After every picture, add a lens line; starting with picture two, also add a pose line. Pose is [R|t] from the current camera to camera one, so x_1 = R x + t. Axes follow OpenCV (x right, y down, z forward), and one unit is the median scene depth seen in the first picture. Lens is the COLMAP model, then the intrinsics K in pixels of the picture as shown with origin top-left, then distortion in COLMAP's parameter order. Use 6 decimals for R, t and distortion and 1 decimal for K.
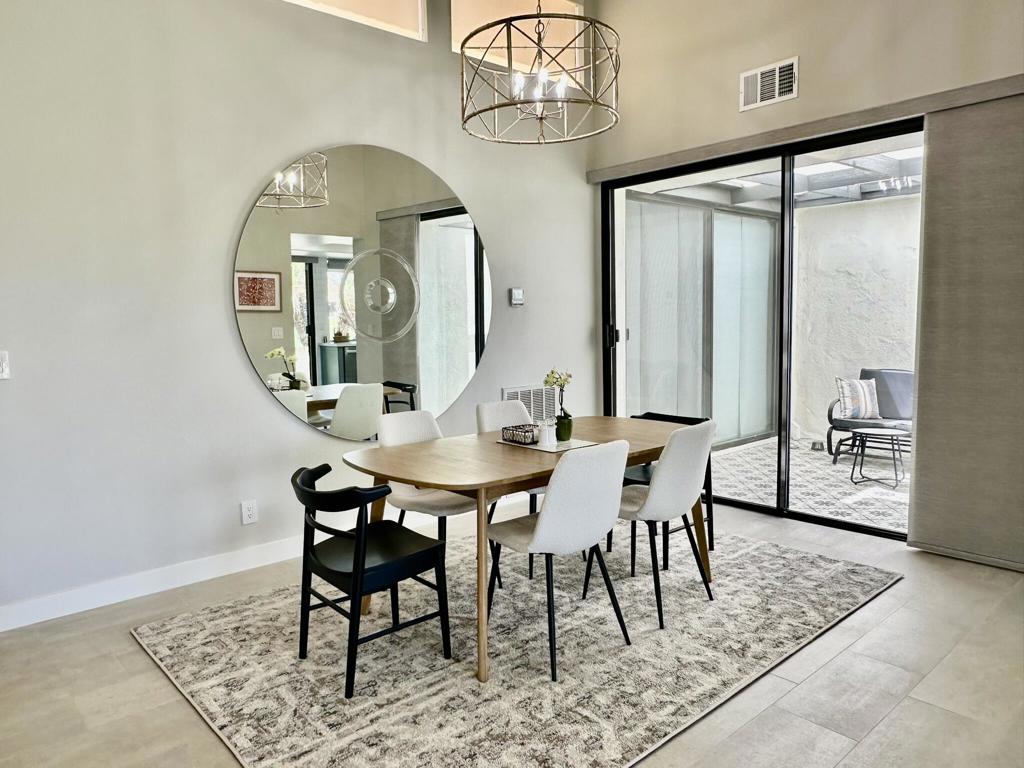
lens RADIAL K [[709.3, 0, 512.1], [0, 709.3, 379.6], [0, 0, 1]] dist [-0.008045, 0.000731]
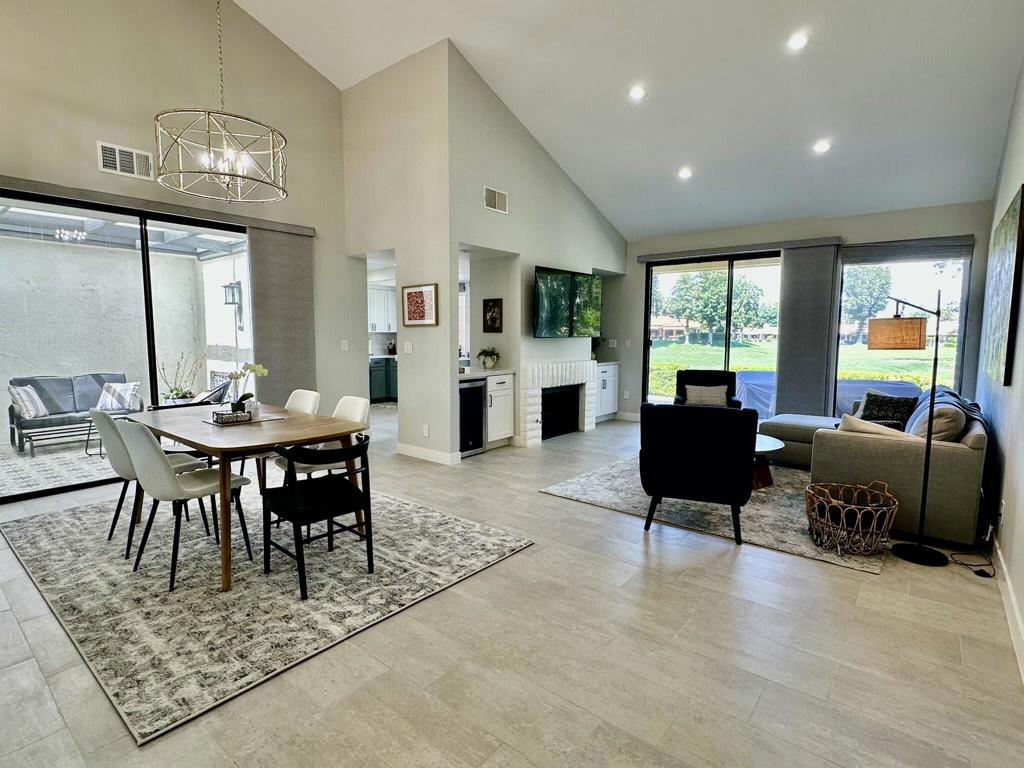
lens RADIAL K [[509.8, 0, 512.8], [0, 509.8, 384.7], [0, 0, 1]] dist [0.004853, 0.000086]
pose [[-0.142281, -0.085010, 0.986169, -1.287207], [0.086523, 0.991423, 0.097947, -0.042922], [-0.986037, 0.099263, -0.133705, 0.767895]]
